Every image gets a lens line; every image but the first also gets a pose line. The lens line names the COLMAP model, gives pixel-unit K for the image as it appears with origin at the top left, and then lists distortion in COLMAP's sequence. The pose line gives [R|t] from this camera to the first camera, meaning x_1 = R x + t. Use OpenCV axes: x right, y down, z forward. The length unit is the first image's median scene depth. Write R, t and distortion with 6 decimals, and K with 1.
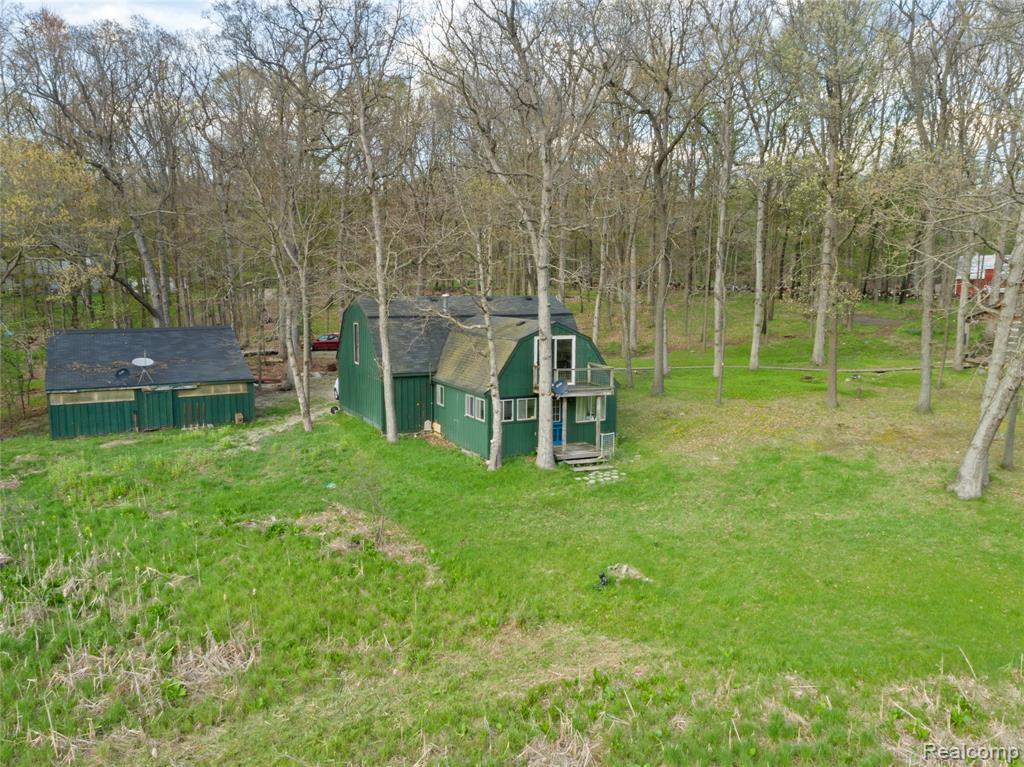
lens RADIAL K [[778.6, 0, 513.8], [0, 778.6, 384.6], [0, 0, 1]] dist [-0.025330, 0.015029]
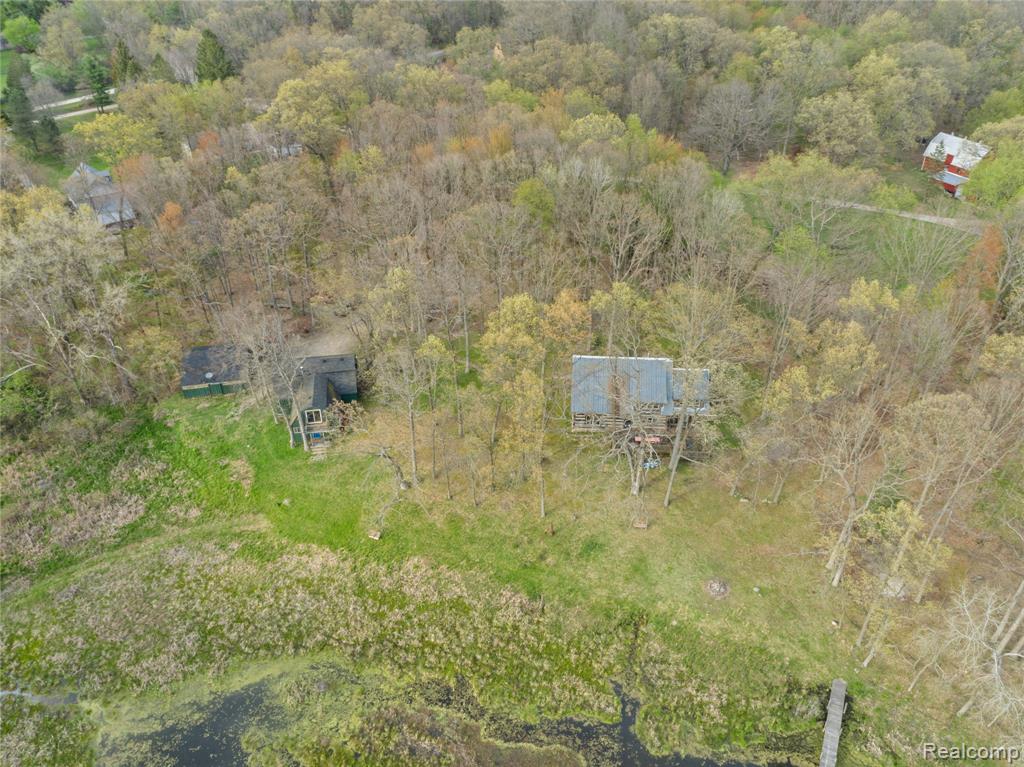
lens RADIAL K [[778.6, 0, 513.8], [0, 778.6, 384.6], [0, 0, 1]] dist [-0.025330, 0.015029]
pose [[0.956892, 0.161325, -0.241518, 1.504842], [-0.036240, 0.891373, 0.451819, -1.531540], [0.288173, -0.423589, 0.858795, -1.354894]]
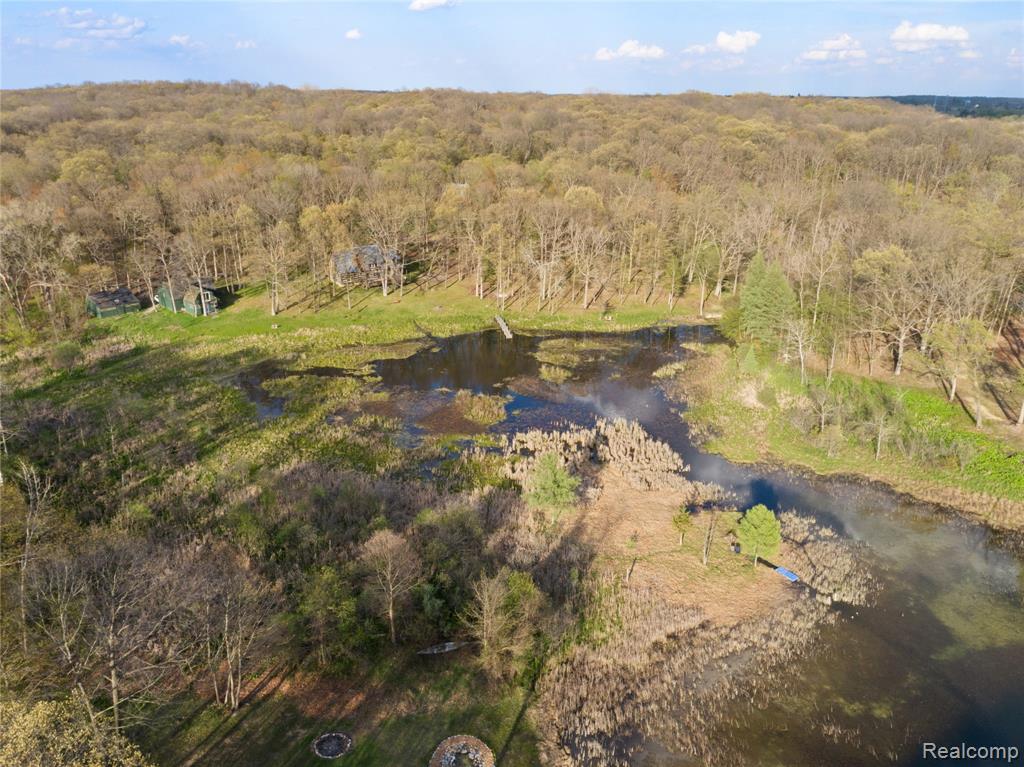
lens RADIAL K [[778.6, 0, 513.8], [0, 778.6, 384.6], [0, 0, 1]] dist [-0.025330, 0.015029]
pose [[0.945865, -0.112103, 0.304584, 0.364718], [0.037804, 0.970122, 0.239656, -0.646808], [-0.322350, -0.215168, 0.921842, -4.817797]]
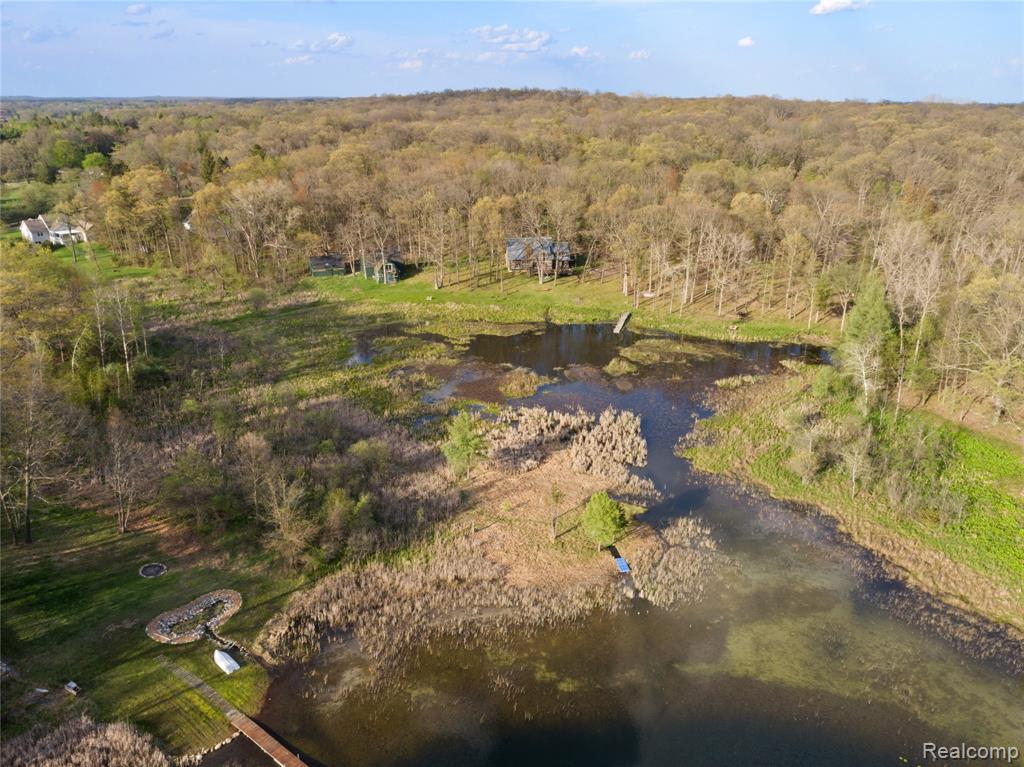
lens RADIAL K [[778.6, 0, 513.8], [0, 778.6, 384.6], [0, 0, 1]] dist [-0.025330, 0.015029]
pose [[0.992020, 0.045507, -0.117581, 1.871275], [-0.017861, 0.973909, 0.226236, -0.559476], [0.124809, -0.222331, 0.966950, -5.316134]]
